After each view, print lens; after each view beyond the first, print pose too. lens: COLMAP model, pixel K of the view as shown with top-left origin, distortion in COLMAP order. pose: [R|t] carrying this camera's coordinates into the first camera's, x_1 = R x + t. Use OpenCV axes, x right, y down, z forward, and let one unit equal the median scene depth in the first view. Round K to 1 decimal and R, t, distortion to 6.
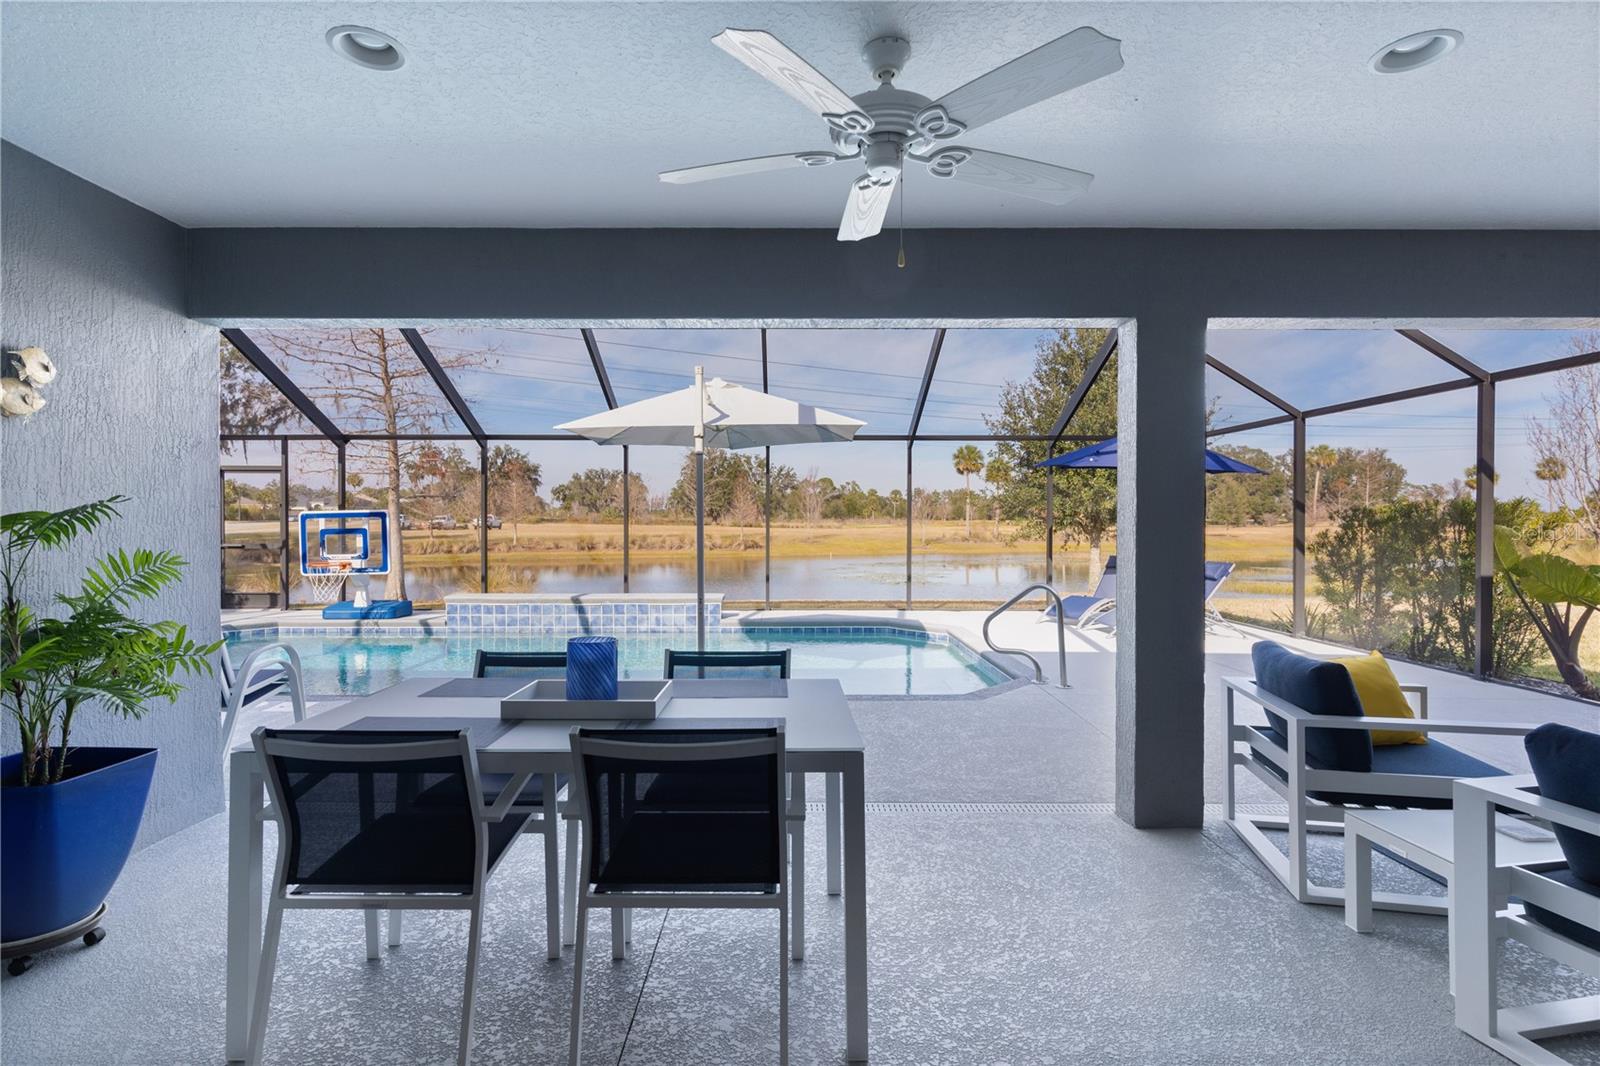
lens RADIAL K [[767.3, 0, 787.1], [0, 767.3, 525.7], [0, 0, 1]] dist [0.003703, -0.000780]
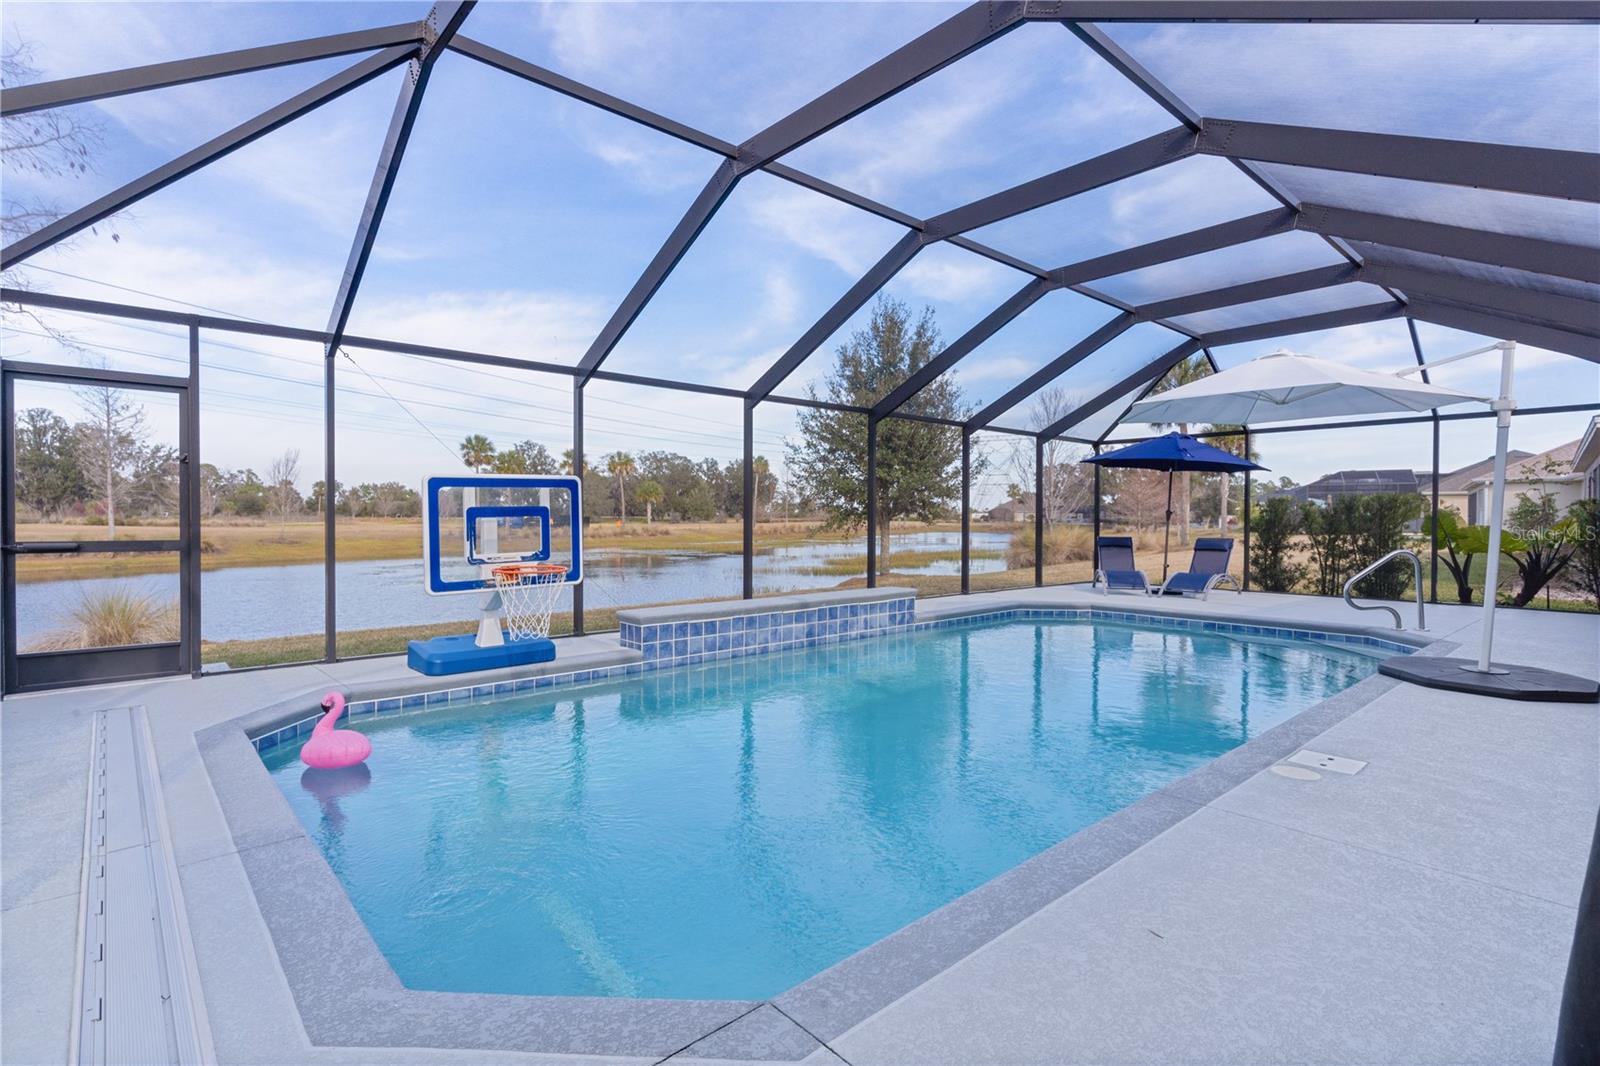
lens RADIAL K [[767.3, 0, 790.8], [0, 767.3, 524.5], [0, 0, 1]] dist [0.003703, -0.000780]
pose [[0.754926, -0.005039, 0.655790, -0.689398], [0.004075, 0.999987, 0.002993, 0.014048], [-0.655797, 0.000413, 0.754937, 0.389592]]
